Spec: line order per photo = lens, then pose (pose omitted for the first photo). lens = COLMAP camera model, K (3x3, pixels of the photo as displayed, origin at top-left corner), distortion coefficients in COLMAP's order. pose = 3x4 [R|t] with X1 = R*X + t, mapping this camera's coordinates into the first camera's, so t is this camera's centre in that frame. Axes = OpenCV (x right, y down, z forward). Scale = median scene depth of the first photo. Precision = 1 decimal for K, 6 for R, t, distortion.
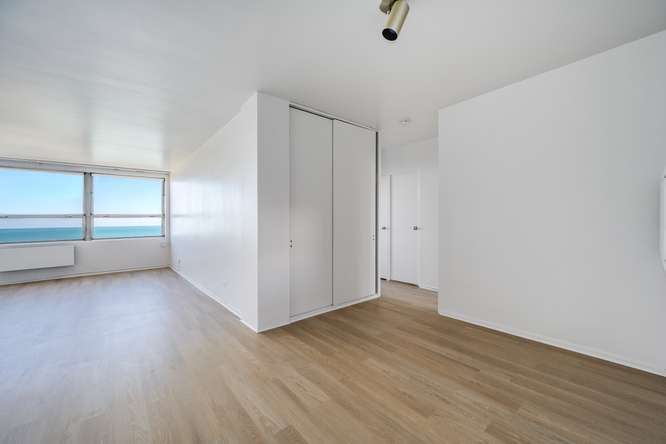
lens RADIAL K [[260.8, 0, 336.3], [0, 260.8, 219.9], [0, 0, 1]] dist [0.000979, -0.000325]
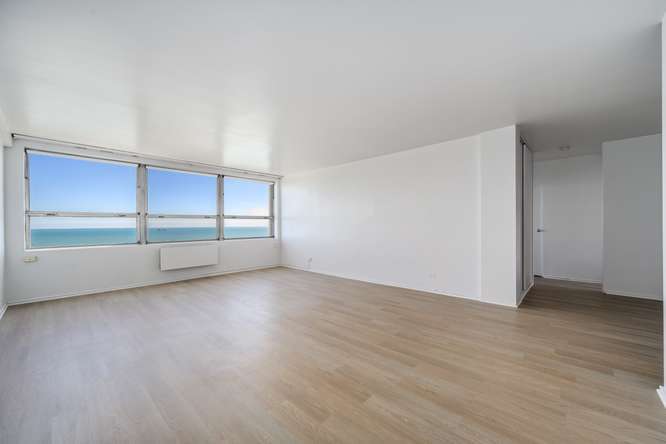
lens RADIAL K [[273.9, 0, 331.7], [0, 273.9, 222.9], [0, 0, 1]] dist [0.001197, -0.000723]
pose [[0.991553, 0.010930, 0.129238, -0.691427], [-0.010486, 0.999937, -0.004119, 0.009583], [-0.129275, 0.002729, 0.991605, -0.137323]]
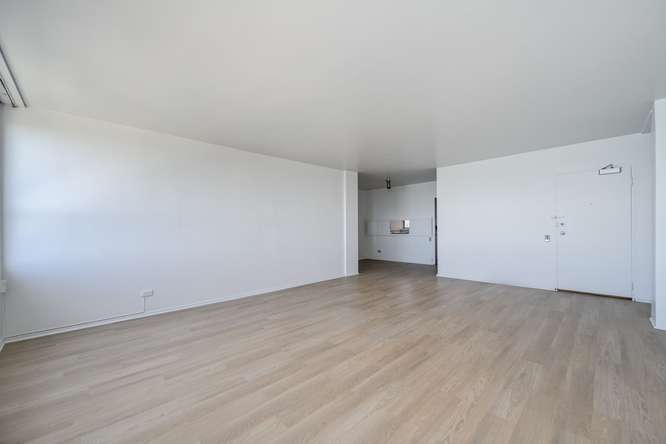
lens RADIAL K [[273.9, 0, 335.0], [0, 273.9, 228.9], [0, 0, 1]] dist [0.001197, -0.000723]
pose [[-0.068715, 0.010177, 0.997584, -1.353302], [0.017613, 0.999805, -0.008986, 0.018481], [-0.997481, 0.016953, -0.068881, 0.665617]]
